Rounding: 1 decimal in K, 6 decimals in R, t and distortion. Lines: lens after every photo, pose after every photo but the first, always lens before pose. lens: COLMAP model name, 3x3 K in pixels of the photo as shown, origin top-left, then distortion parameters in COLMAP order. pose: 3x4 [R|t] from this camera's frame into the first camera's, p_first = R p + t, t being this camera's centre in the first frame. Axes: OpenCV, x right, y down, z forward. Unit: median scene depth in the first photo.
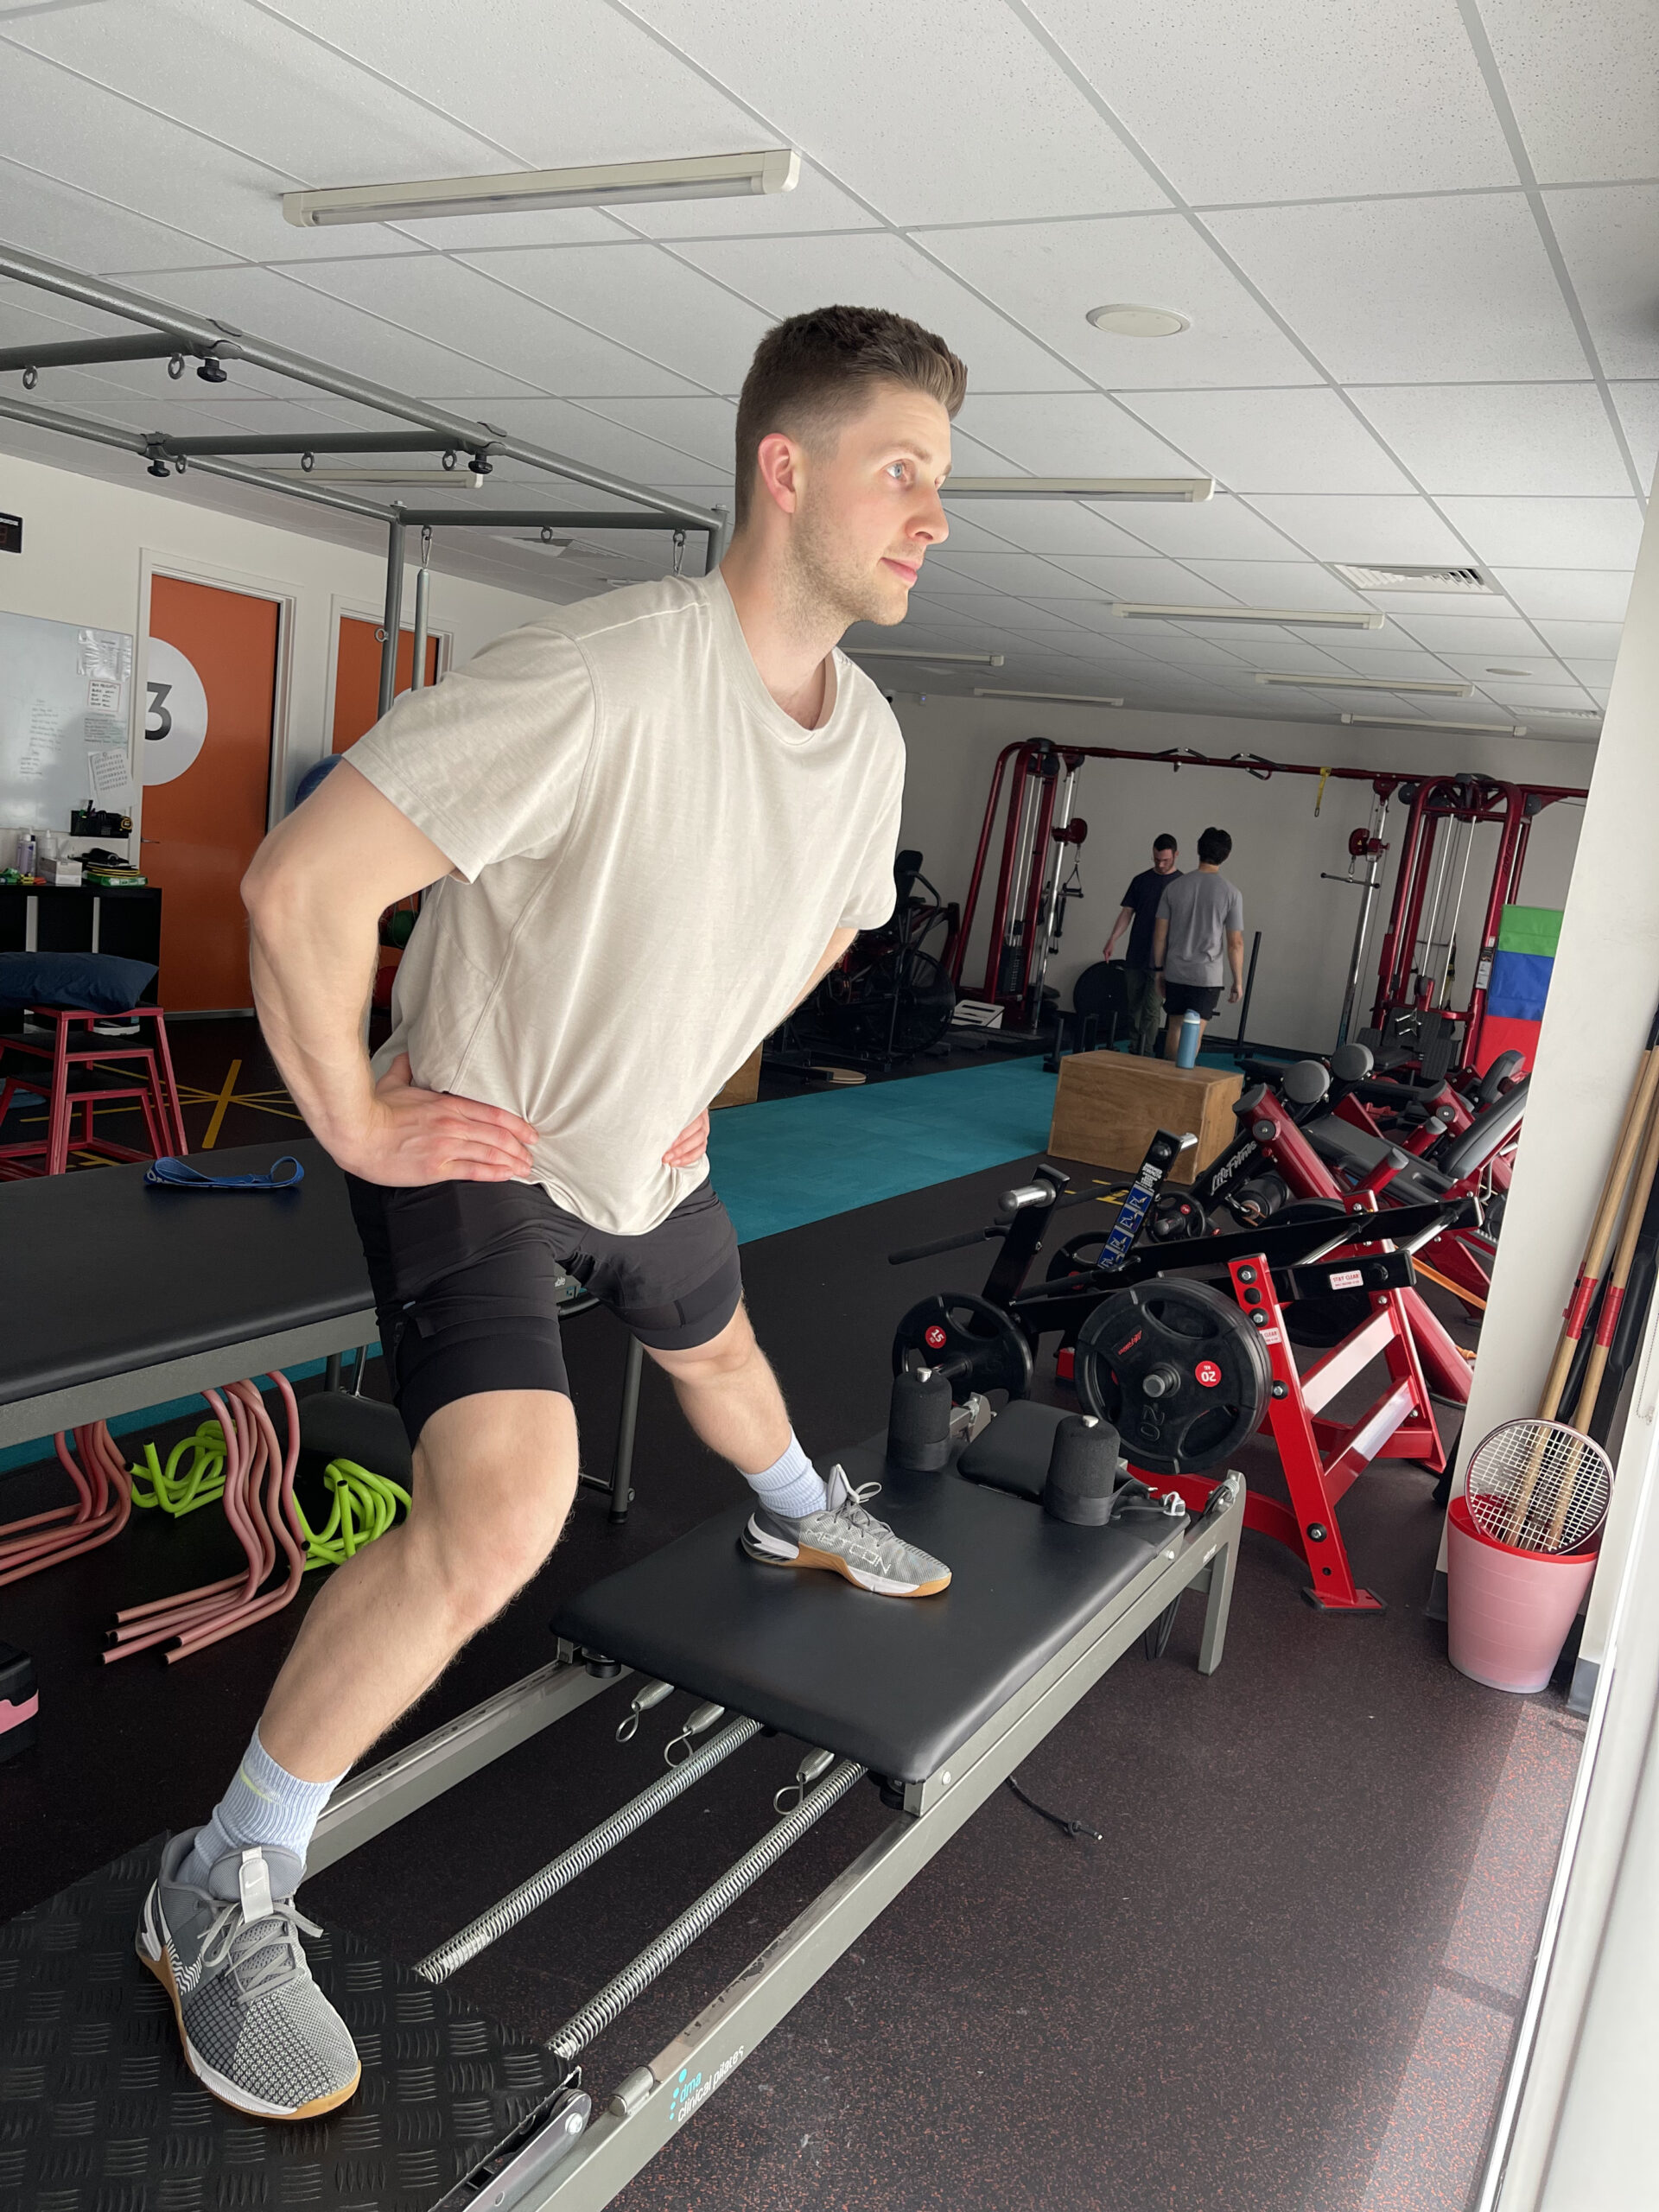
lens RADIAL K [[1685.5, 0, 825.6], [0, 1685.5, 1117.9], [0, 0, 1]] dist [0.065257, -0.088824]
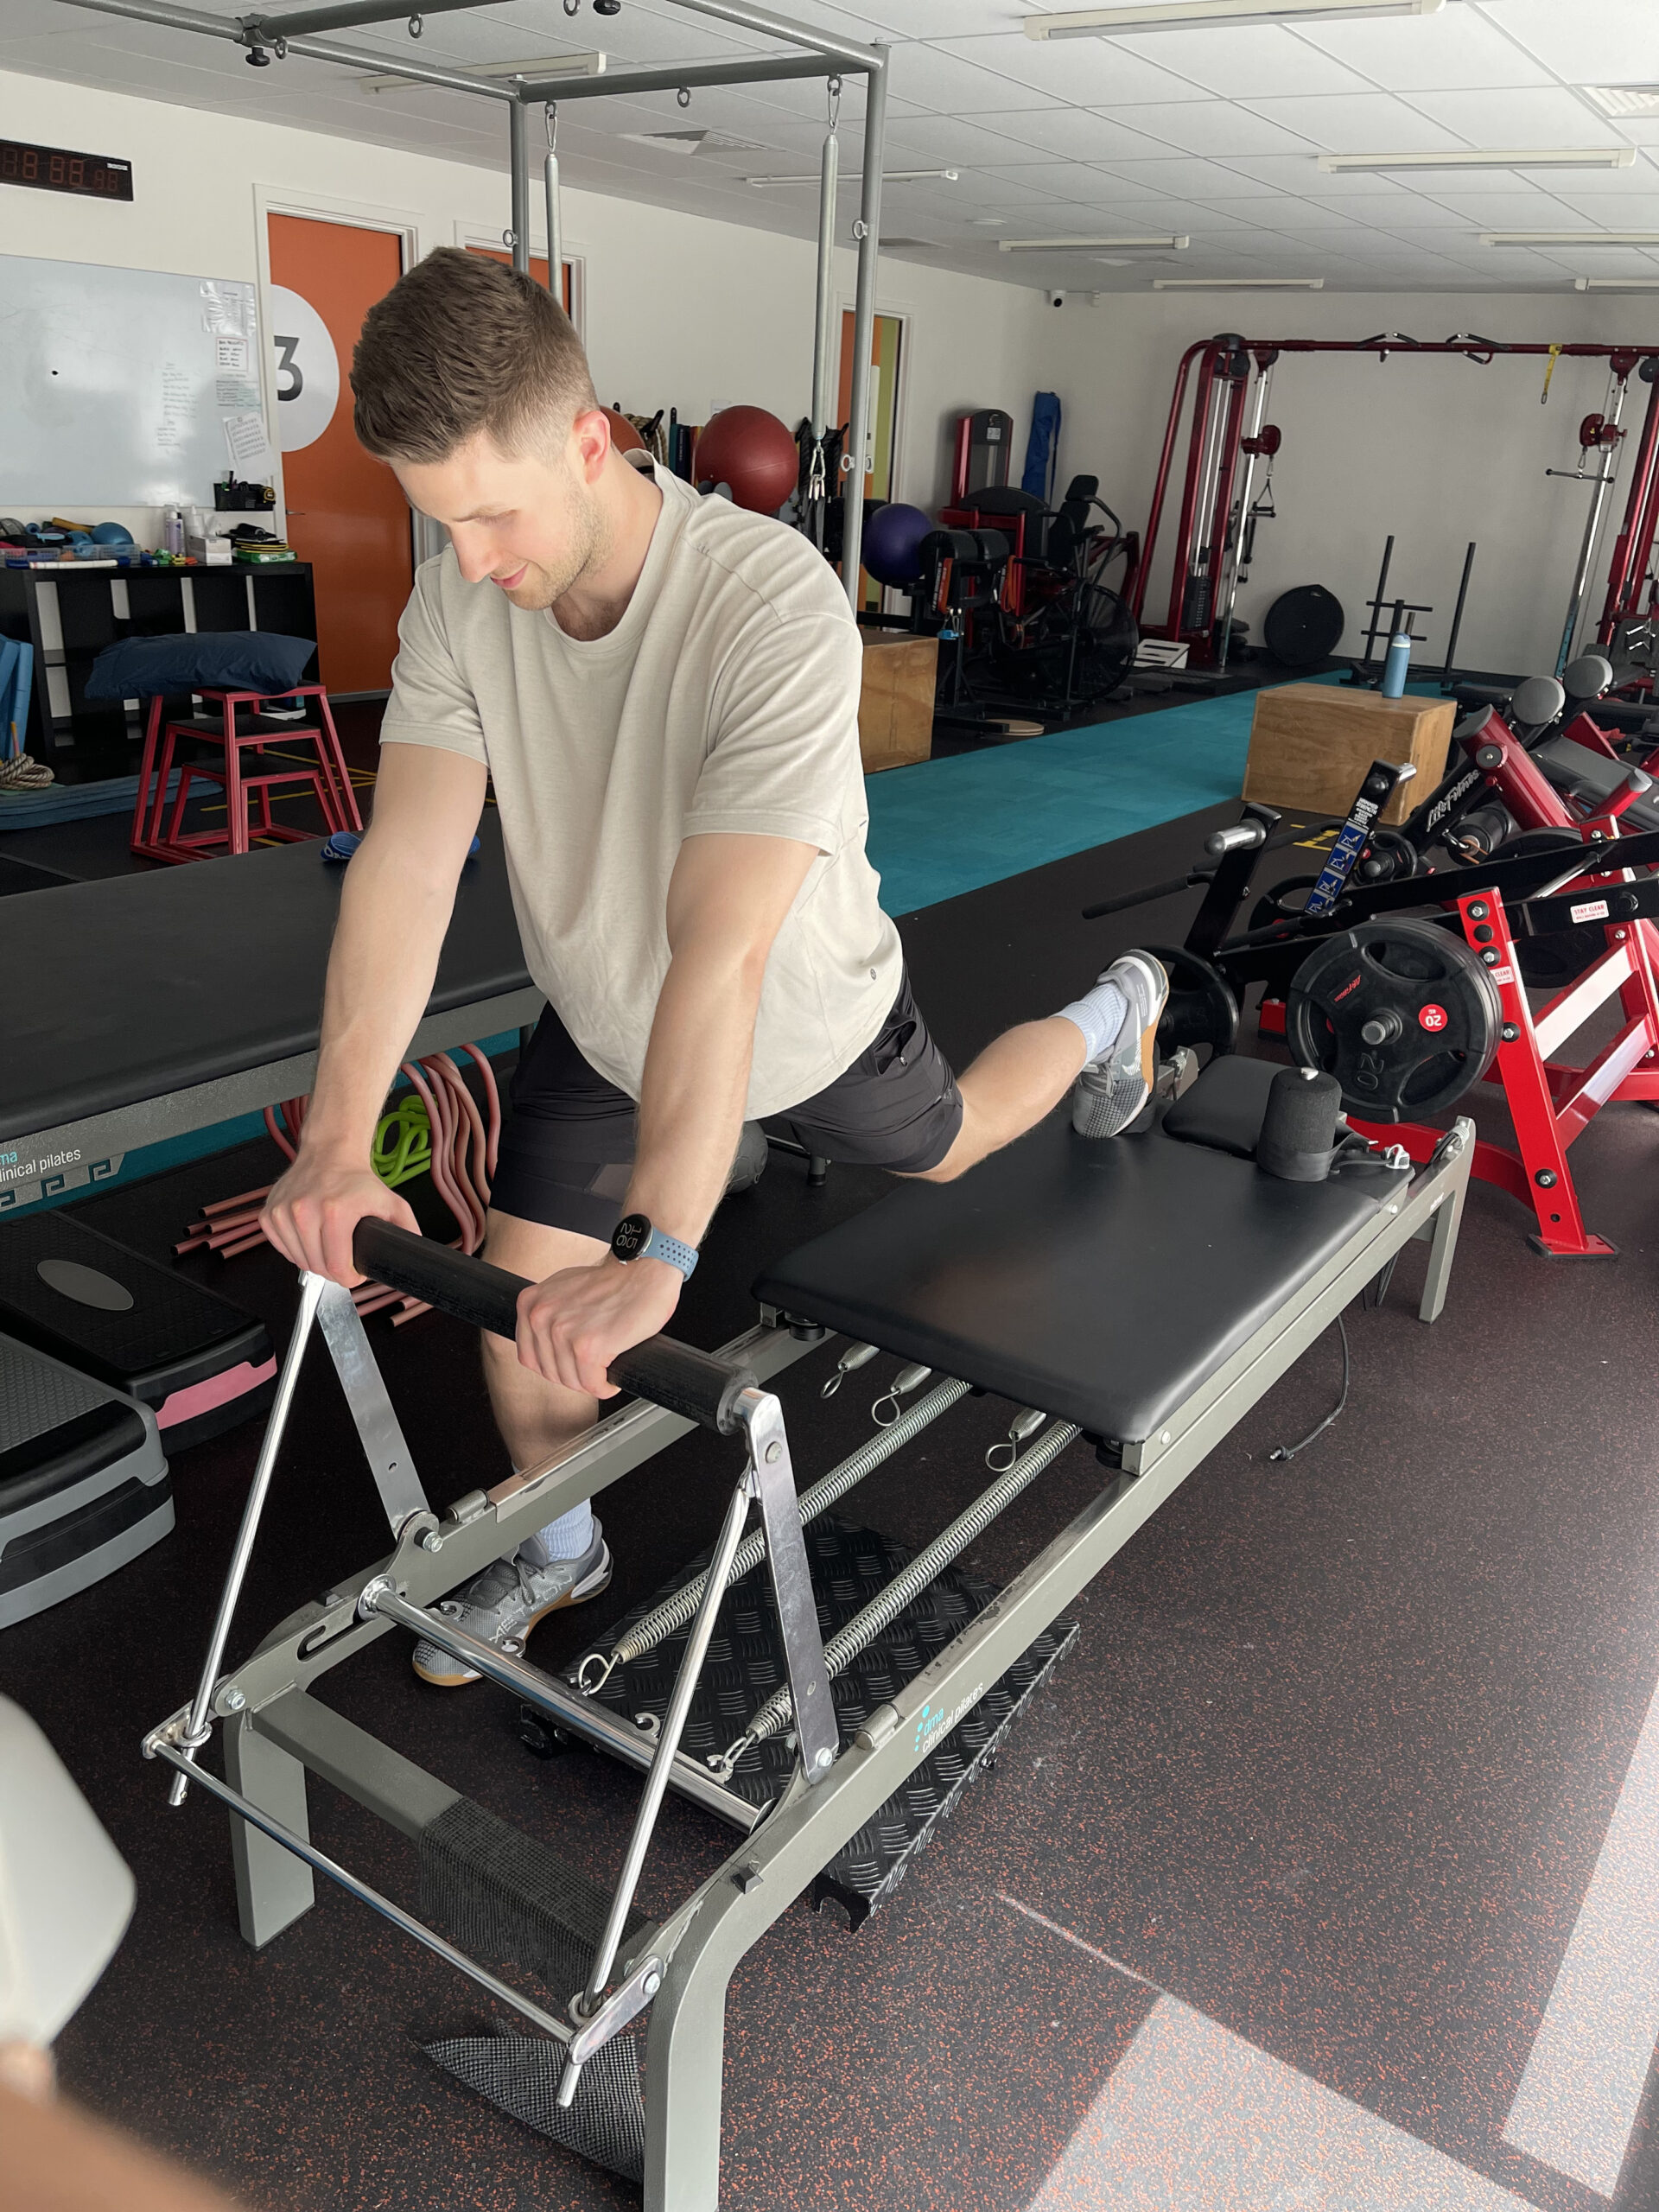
lens RADIAL K [[1688.8, 0, 830.2], [0, 1688.8, 1117.5], [0, 0, 1]] dist [0.048300, -0.045678]
pose [[0.994468, -0.027154, -0.101474, -0.006466], [0.046178, 0.980673, 0.190128, 0.005347], [0.094350, -0.193762, 0.976501, 0.018778]]
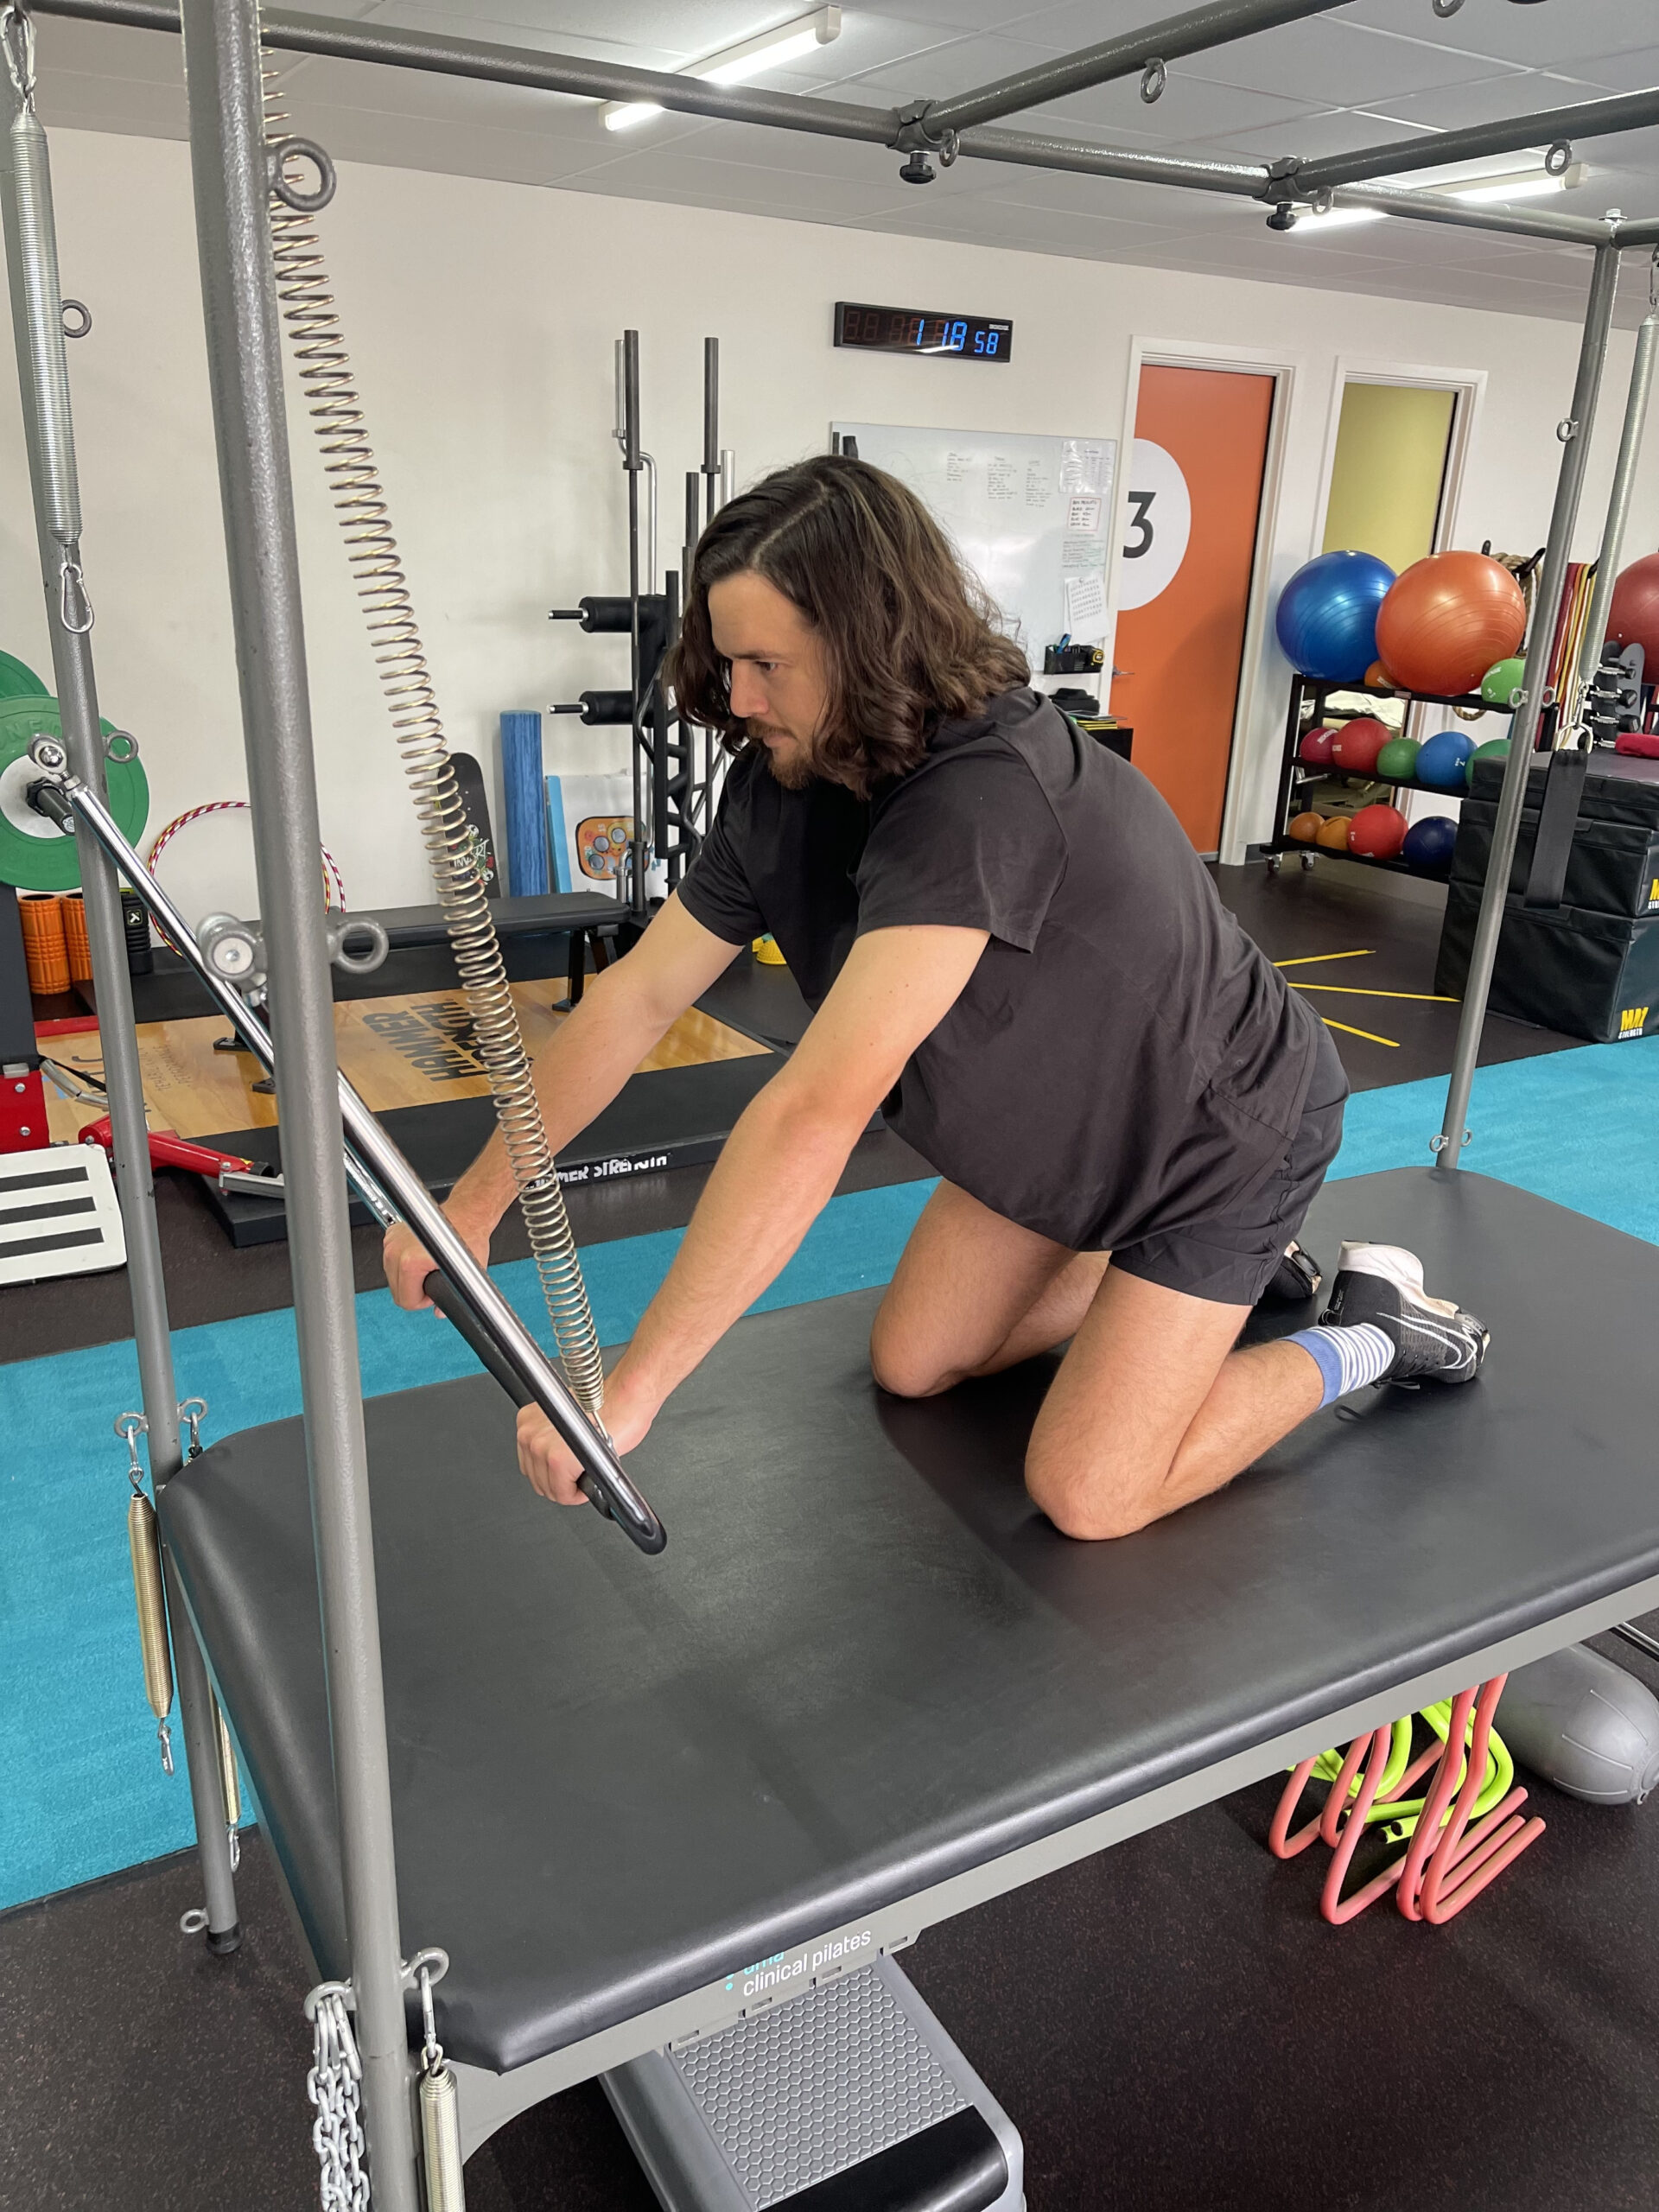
lens RADIAL K [[1688.8, 0, 830.2], [0, 1688.8, 1117.5], [0, 0, 1]] dist [0.048300, -0.045678]
pose [[0.869627, 0.079729, -0.487228, -0.084314], [-0.017144, 0.991156, 0.131591, -0.052295], [0.493411, -0.106082, 0.863303, 0.134106]]
